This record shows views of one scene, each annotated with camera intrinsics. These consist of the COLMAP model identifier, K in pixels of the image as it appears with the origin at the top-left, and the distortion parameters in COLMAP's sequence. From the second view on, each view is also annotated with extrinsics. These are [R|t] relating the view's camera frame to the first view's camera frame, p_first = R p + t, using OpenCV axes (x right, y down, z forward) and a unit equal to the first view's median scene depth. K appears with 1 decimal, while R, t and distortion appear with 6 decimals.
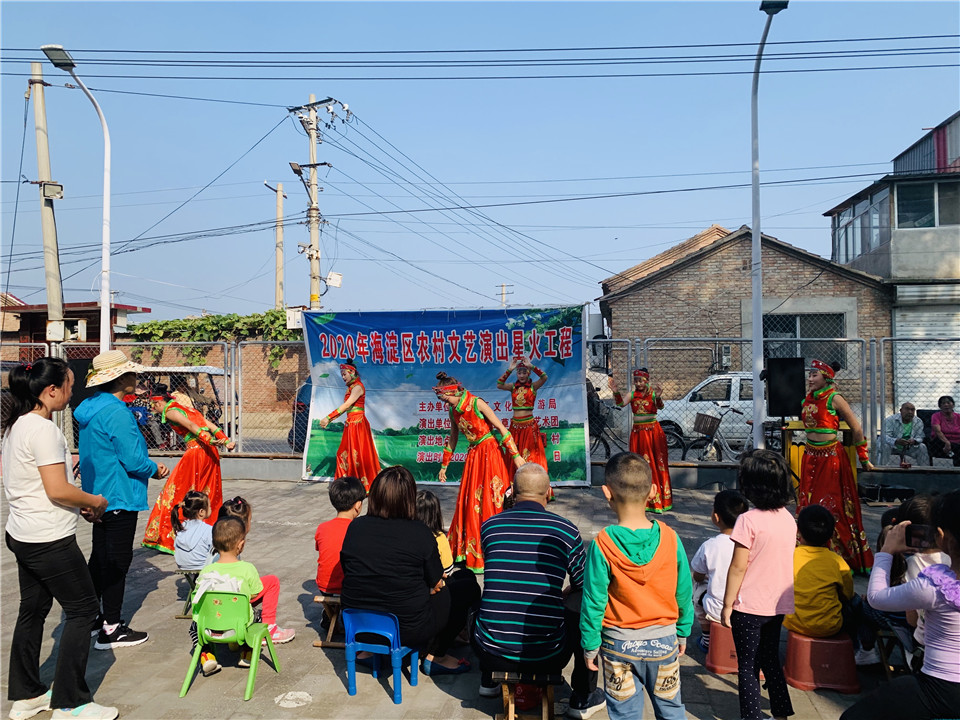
lens RADIAL K [[724.5, 0, 479.8], [0, 724.5, 355.4], [0, 0, 1]] dist [0.164952, -0.156448]
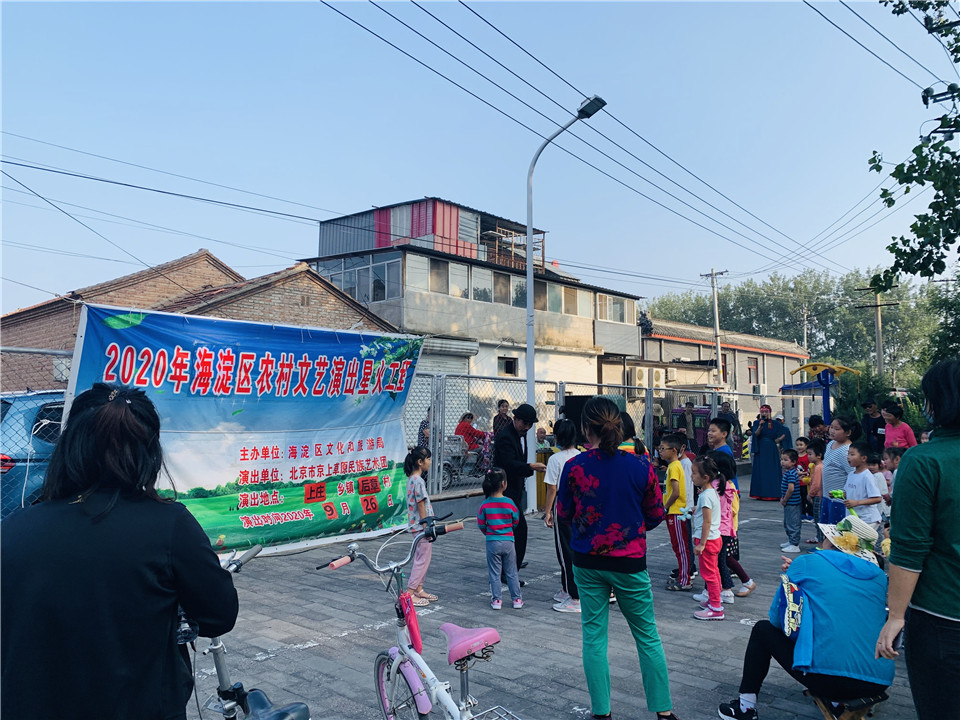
lens RADIAL K [[722.4, 0, 486.2], [0, 722.4, 359.5], [0, 0, 1]] dist [0.061701, -0.153297]
pose [[0.513516, 0.058587, 0.856078, -0.569535], [-0.044534, 0.998142, -0.041596, -0.004746], [-0.856924, -0.016764, 0.515171, 0.405857]]
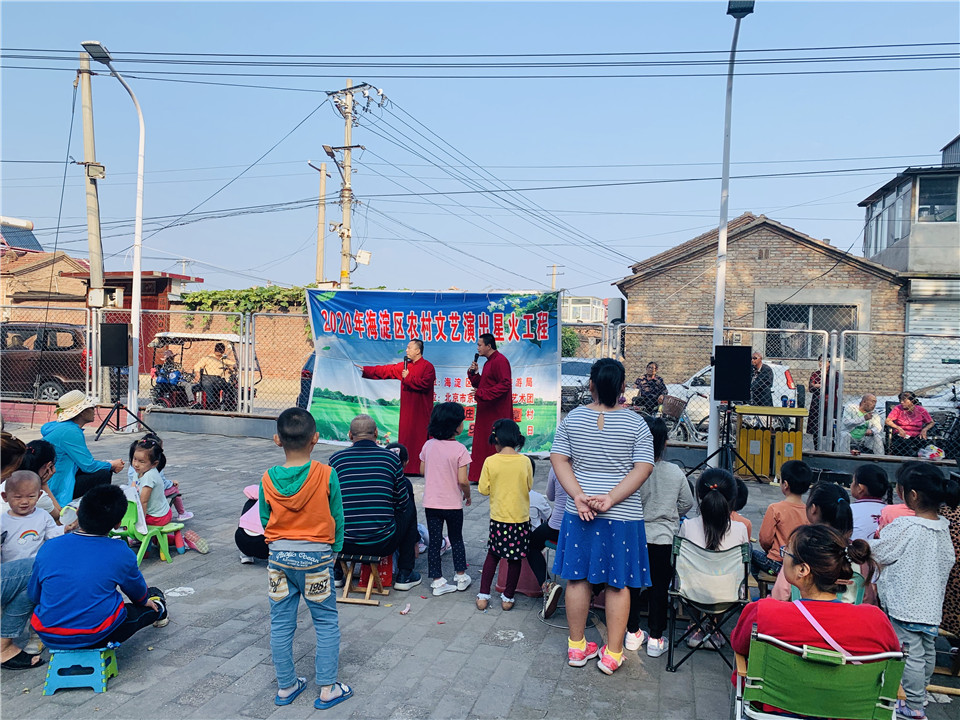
lens RADIAL K [[726.6, 0, 498.5], [0, 726.6, 356.8], [0, 0, 1]] dist [0.154975, -0.155067]
pose [[0.996751, 0.038576, -0.070707, 0.122407], [-0.036158, 0.998727, 0.035173, -0.007264], [0.071974, -0.032502, 0.996877, -0.074263]]
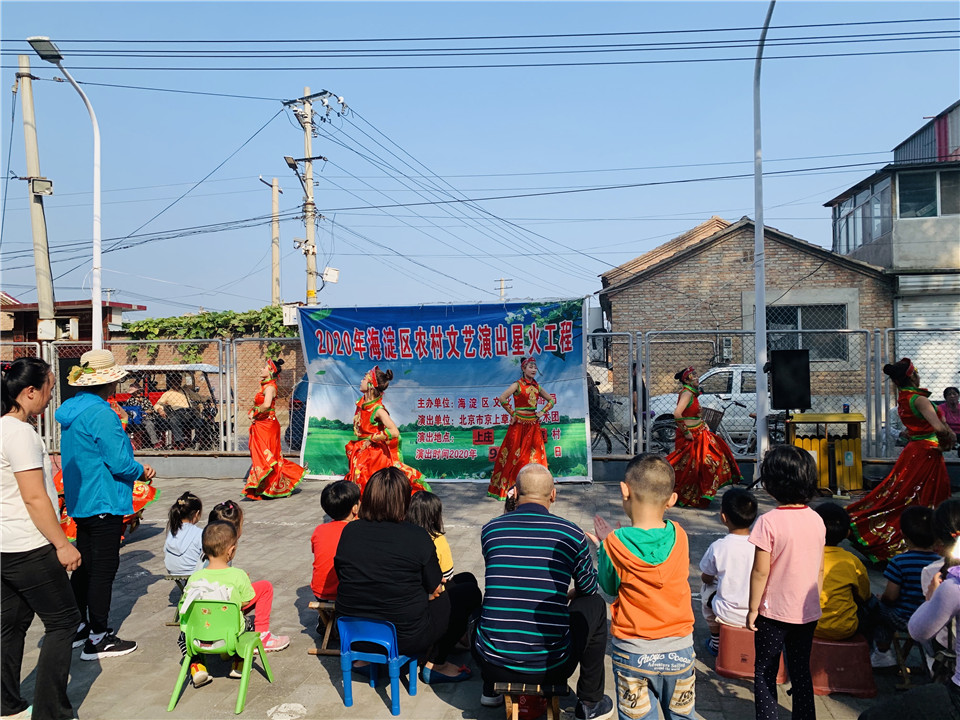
lens RADIAL K [[725.4, 0, 481.6], [0, 725.4, 355.4], [0, 0, 1]] dist [0.158105, -0.136676]
pose [[0.999949, -0.009518, 0.003485, 0.000333], [0.009494, 0.999931, 0.006921, -0.000068], [-0.003551, -0.006888, 0.999970, 0.013836]]
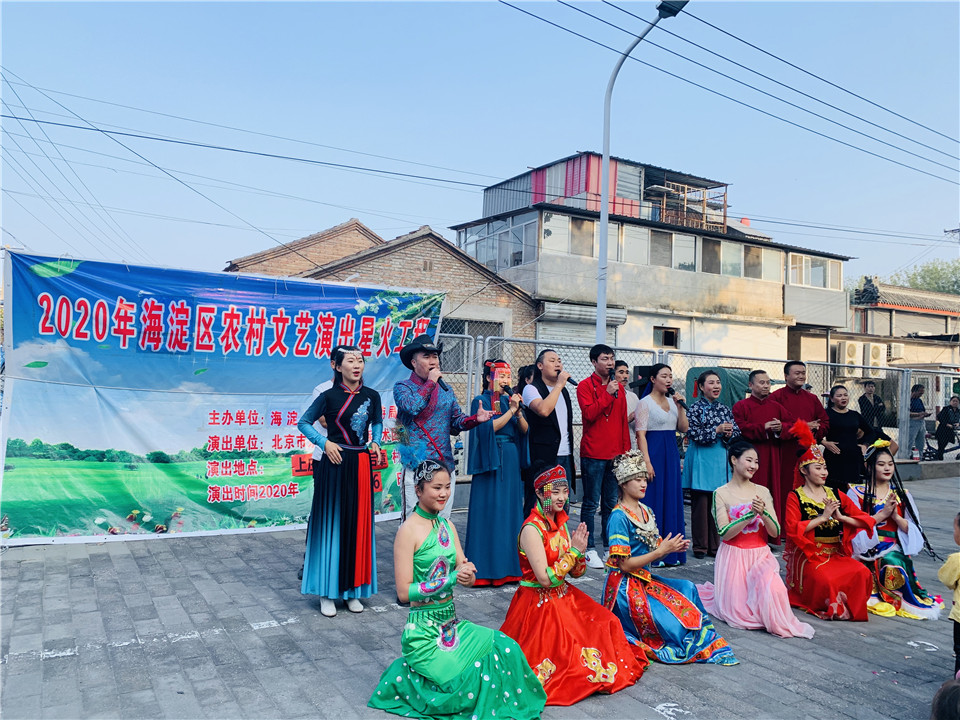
lens RADIAL K [[723.0, 0, 480.0], [0, 723.0, 360.0], [0, 0, 1]] dist [0.010438, -0.045615]
pose [[0.760746, 0.041768, 0.647704, -0.316923], [-0.062277, 0.998020, 0.008788, -0.003310], [-0.646055, -0.047022, 0.761841, 0.330944]]
